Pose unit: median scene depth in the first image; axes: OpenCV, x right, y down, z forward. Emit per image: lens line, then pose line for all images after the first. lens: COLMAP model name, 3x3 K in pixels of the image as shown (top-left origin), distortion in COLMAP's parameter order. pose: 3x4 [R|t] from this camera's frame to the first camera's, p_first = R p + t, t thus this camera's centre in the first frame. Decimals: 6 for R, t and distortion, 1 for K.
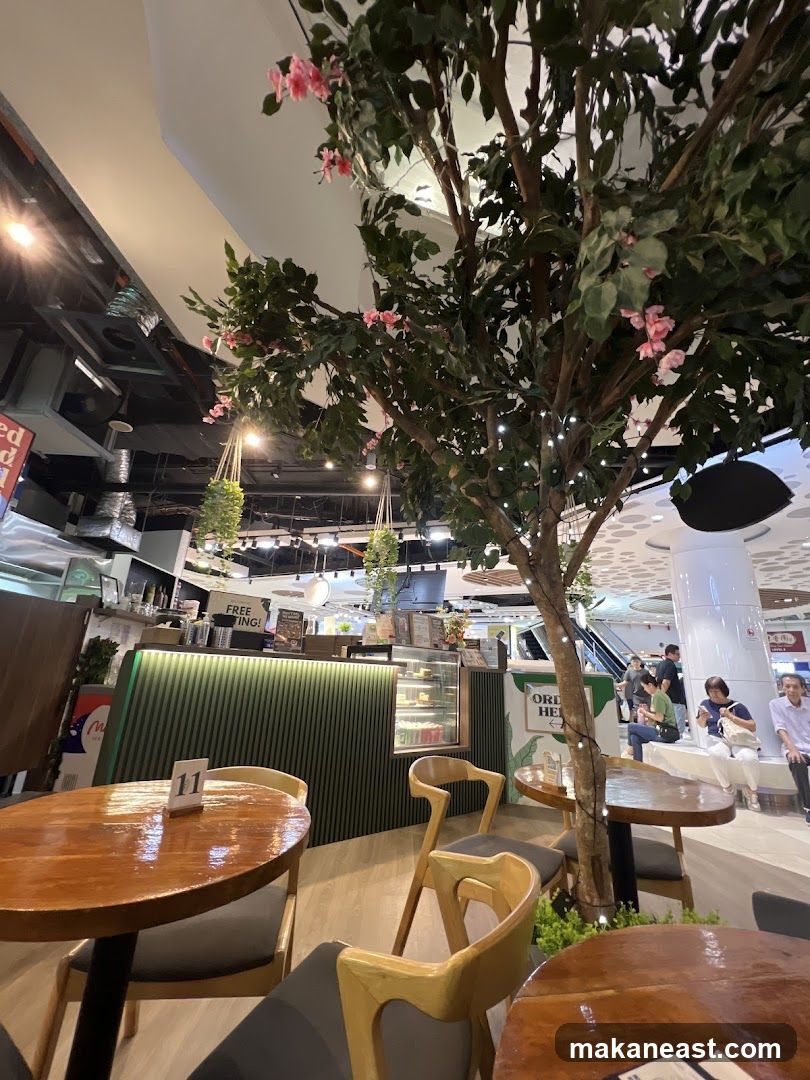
lens RADIAL K [[431.4, 0, 408.6], [0, 431.4, 538.9], [0, 0, 1]] dist [-0.003819, -0.000046]
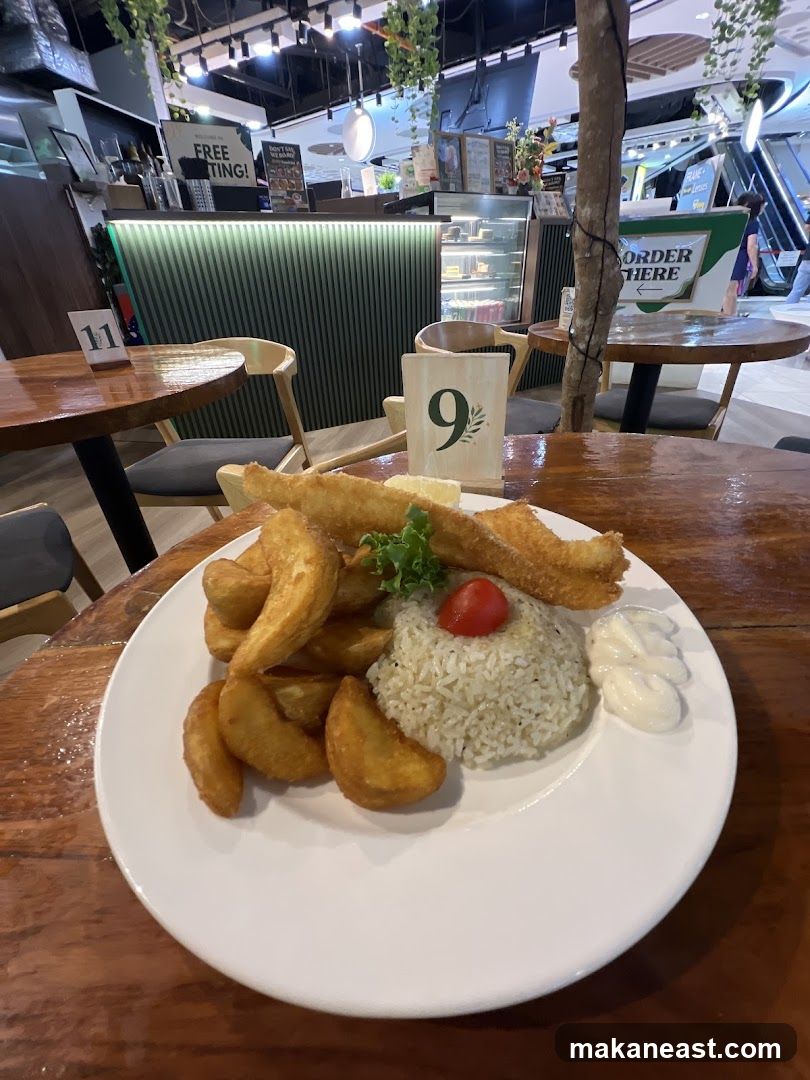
lens RADIAL K [[431.4, 0, 405.4], [0, 431.4, 537.8], [0, 0, 1]] dist [-0.003819, -0.000046]
pose [[0.979140, 0.030139, -0.200941, 0.072731], [0.133702, 0.649103, 0.748858, 0.060363], [0.153001, -0.760103, 0.631533, 0.049822]]
